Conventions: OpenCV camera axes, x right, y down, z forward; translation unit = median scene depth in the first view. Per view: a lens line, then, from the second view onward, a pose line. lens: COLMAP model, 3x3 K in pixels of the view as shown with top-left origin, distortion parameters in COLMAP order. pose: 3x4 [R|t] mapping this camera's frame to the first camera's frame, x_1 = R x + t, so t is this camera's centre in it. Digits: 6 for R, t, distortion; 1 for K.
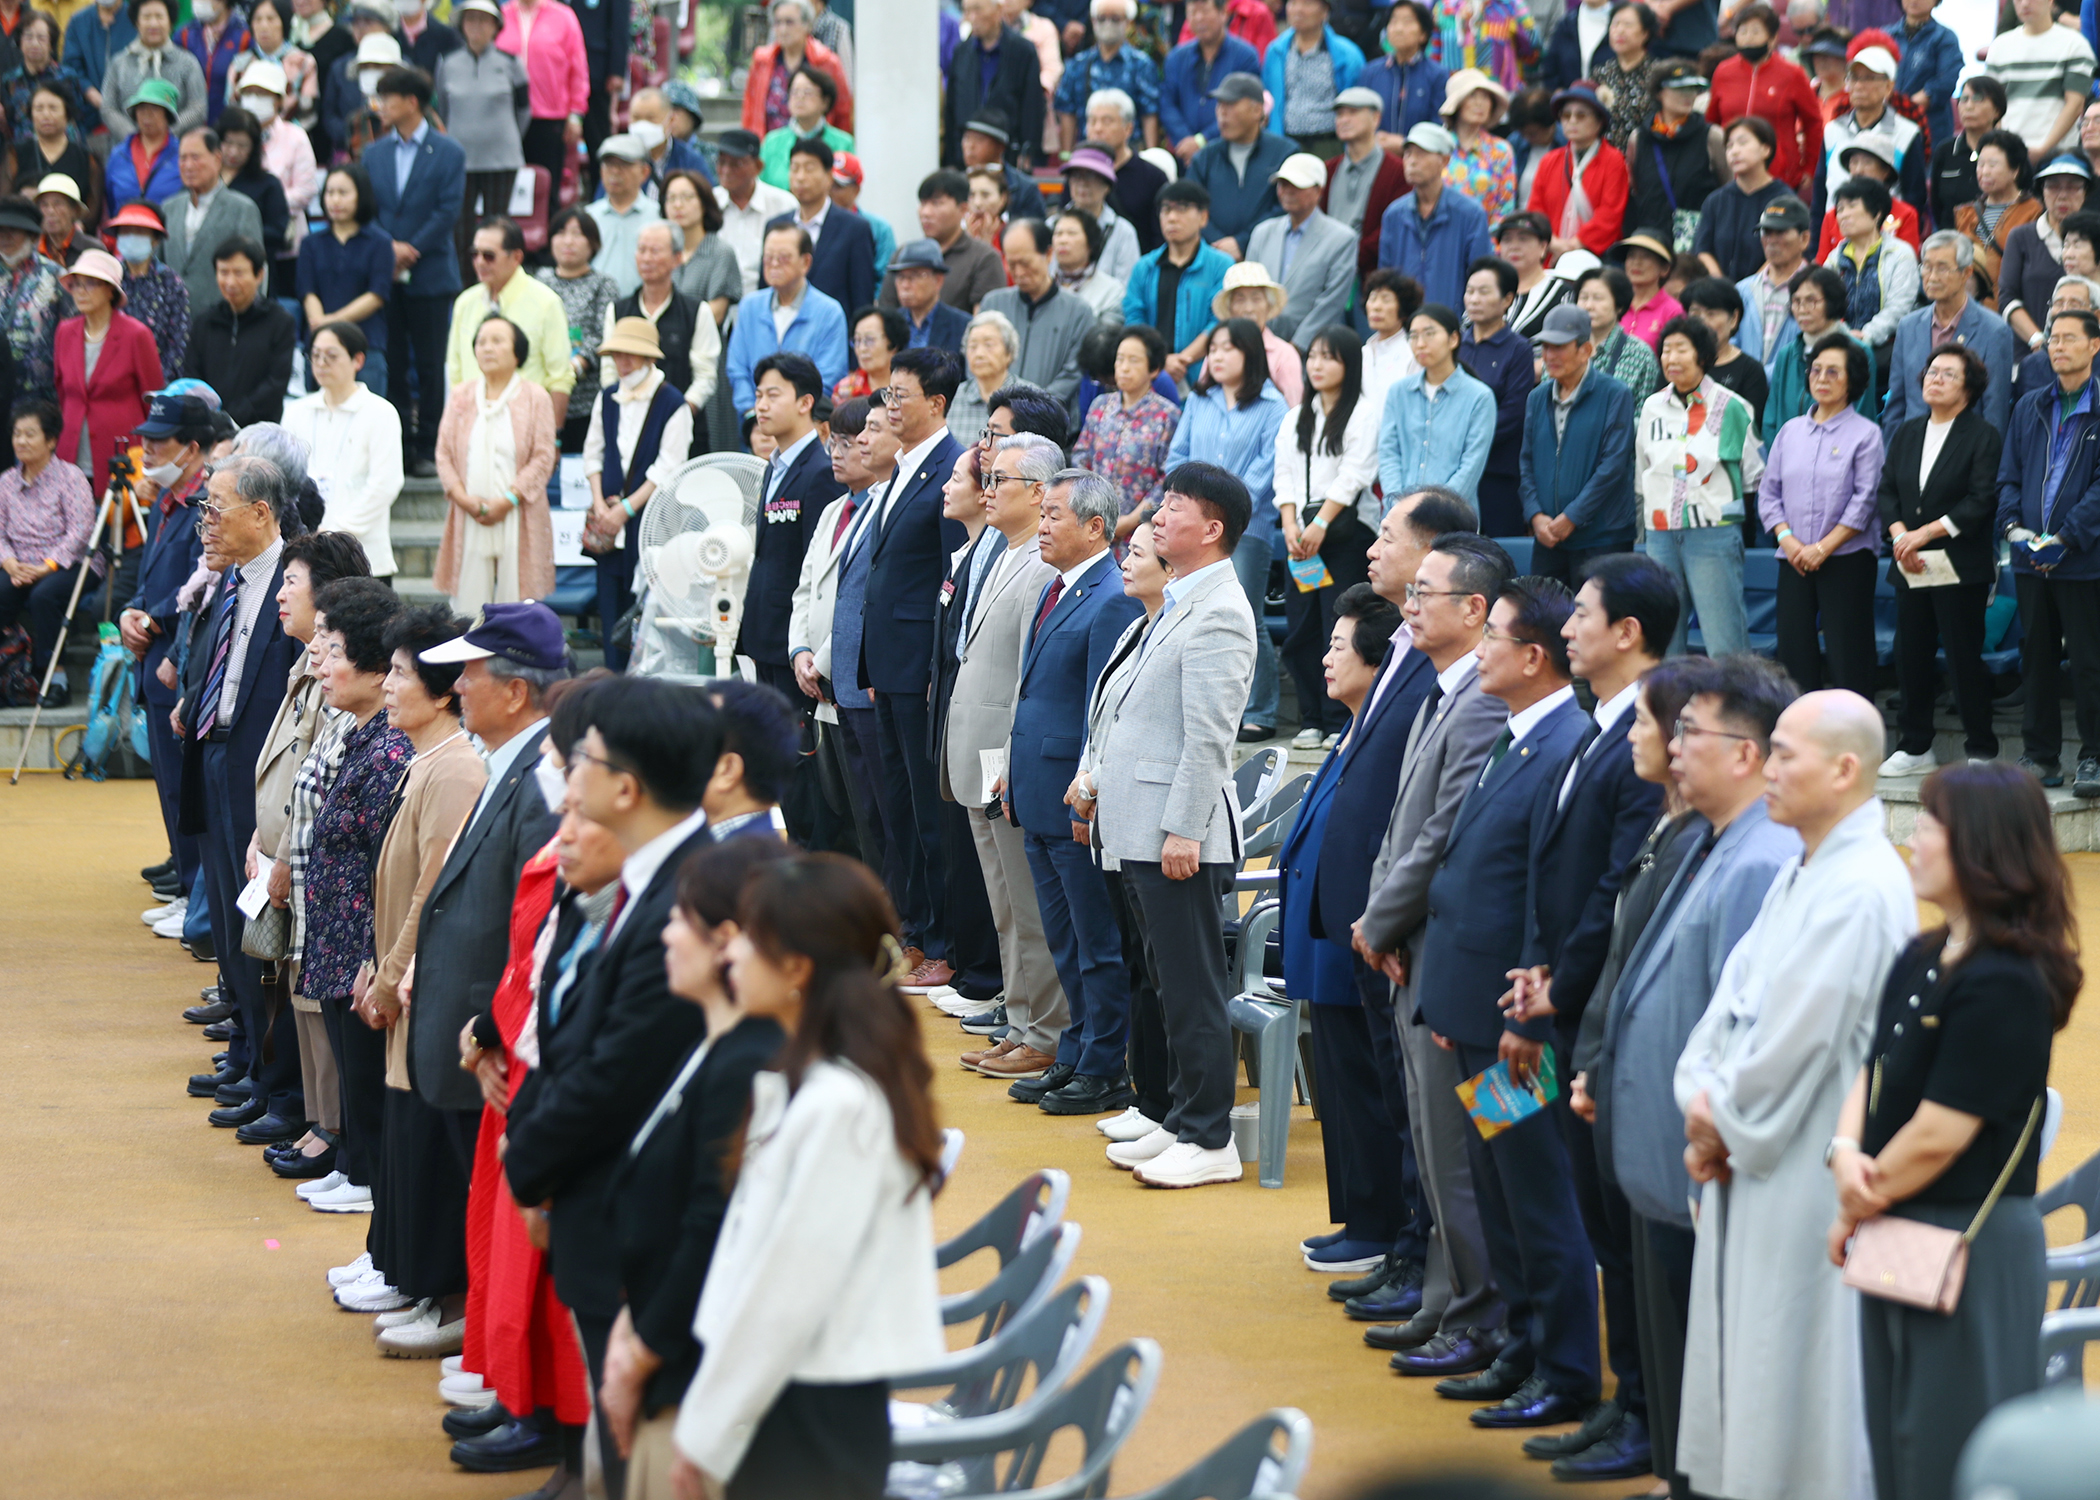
lens RADIAL K [[7216.2, 0, 1049.8], [0, 7216.2, 753.7], [0, 0, 1]] dist [-0.065219, 0.000000]
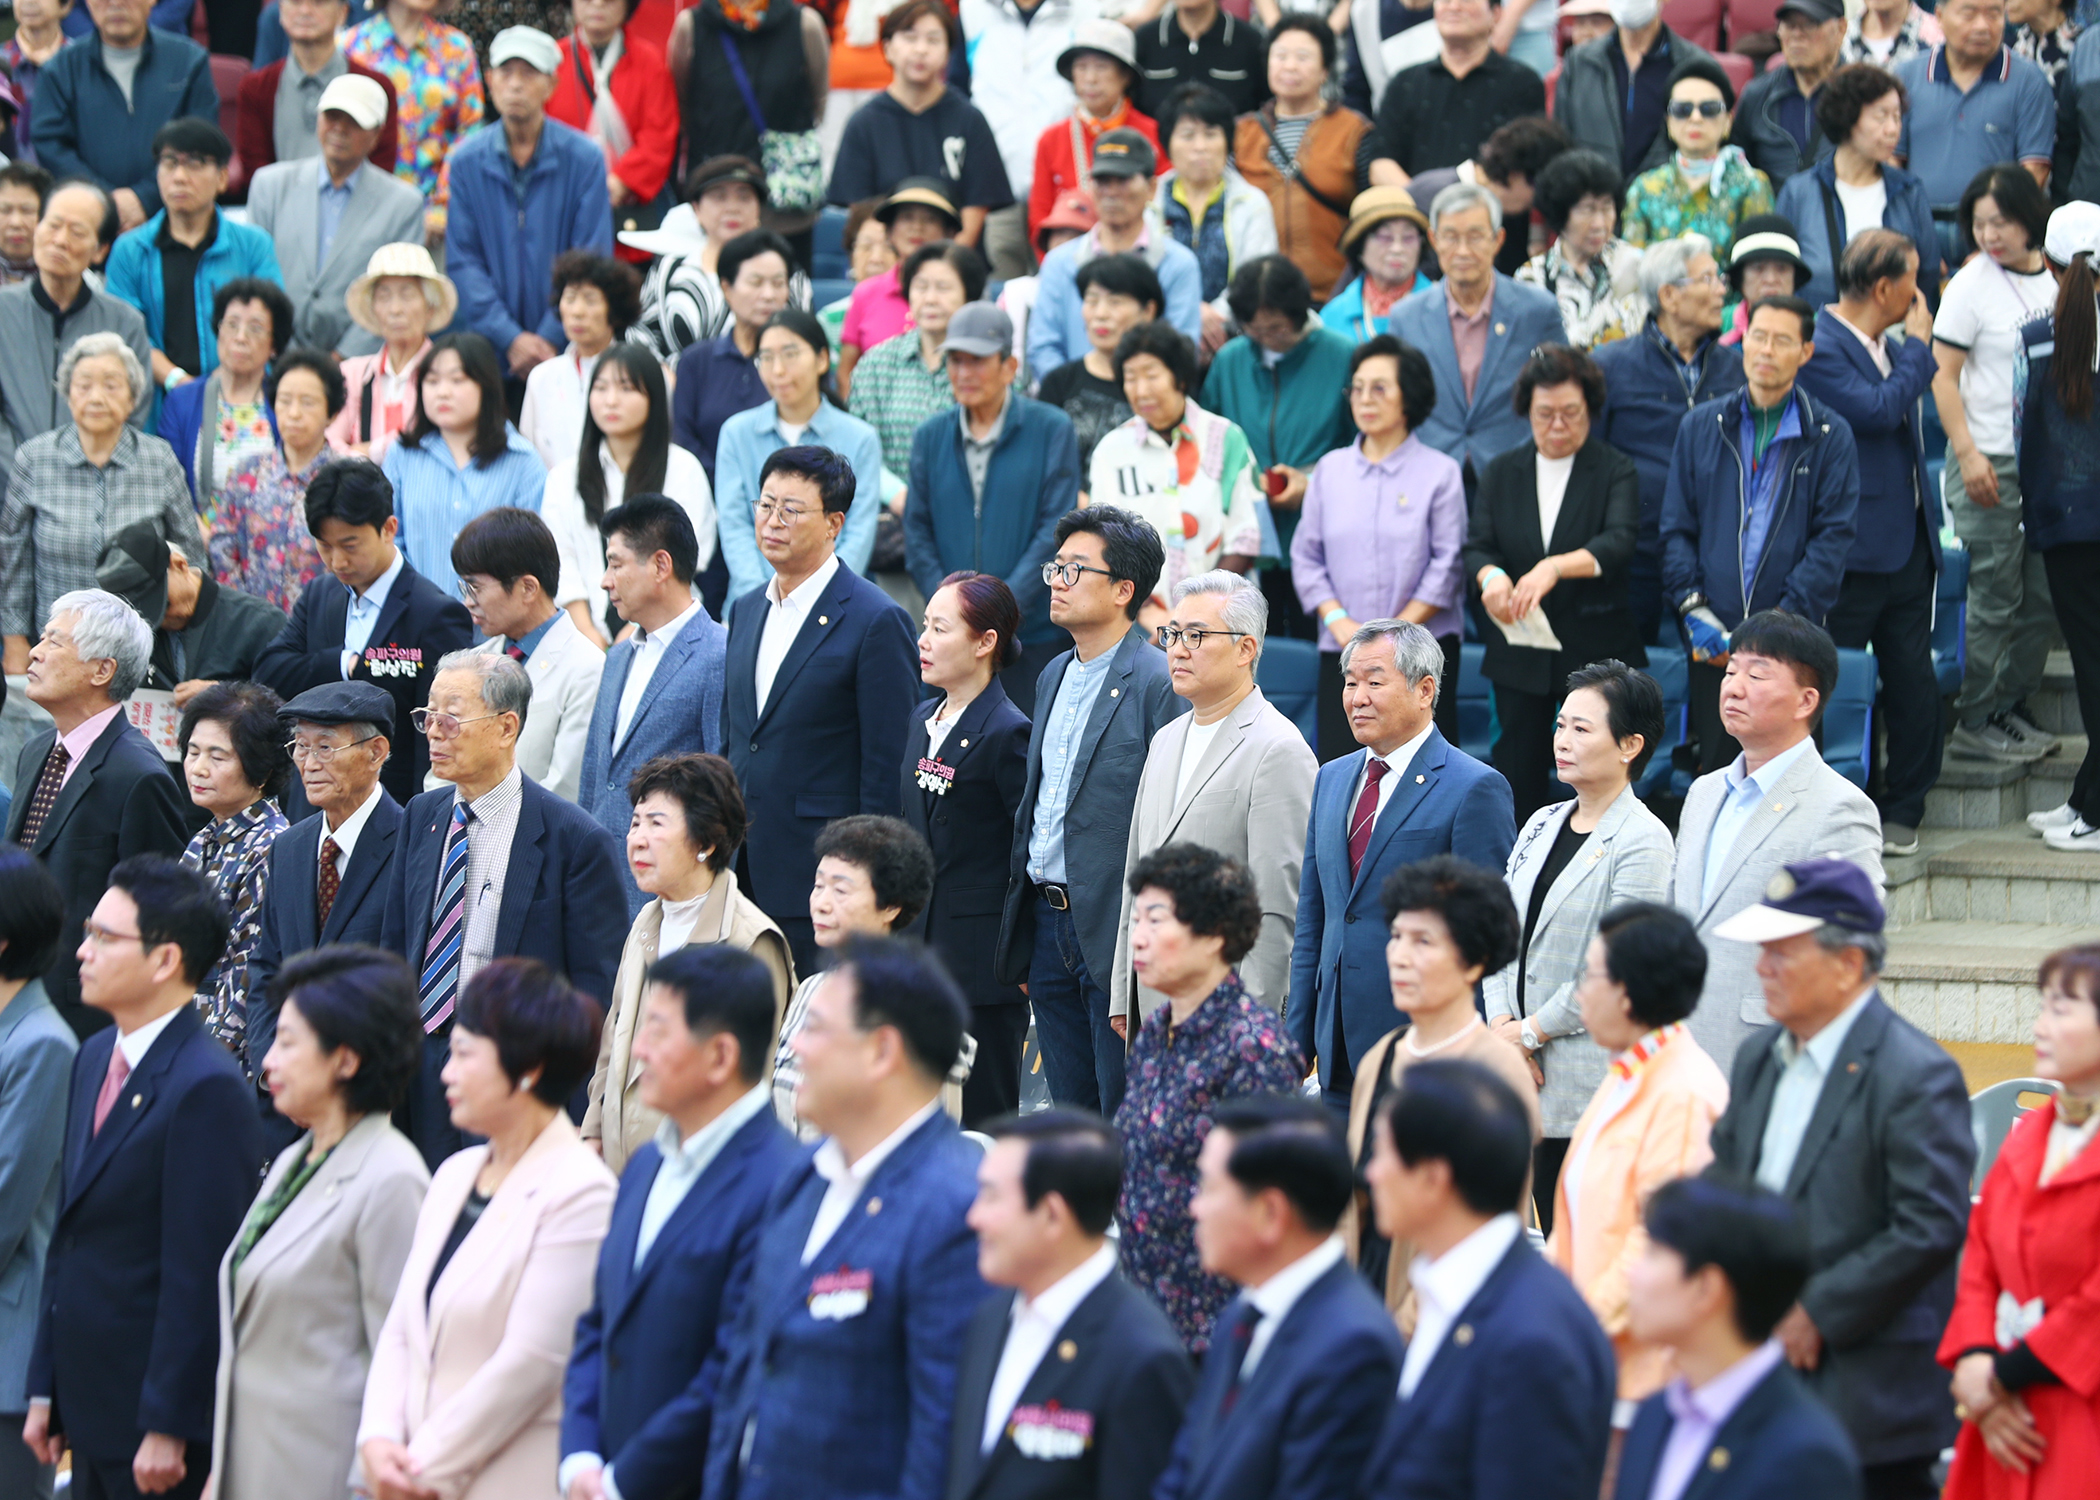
lens RADIAL K [[13336.0, 0, 1047.2], [0, 13336.0, 752.0], [0, 0, 1]] dist [0.720291, 0.000000]
pose [[0.941997, -0.046282, 0.332416, -0.358066], [0.047722, 0.998853, 0.003836, -0.022978], [-0.332212, 0.012250, 0.943125, -0.236614]]
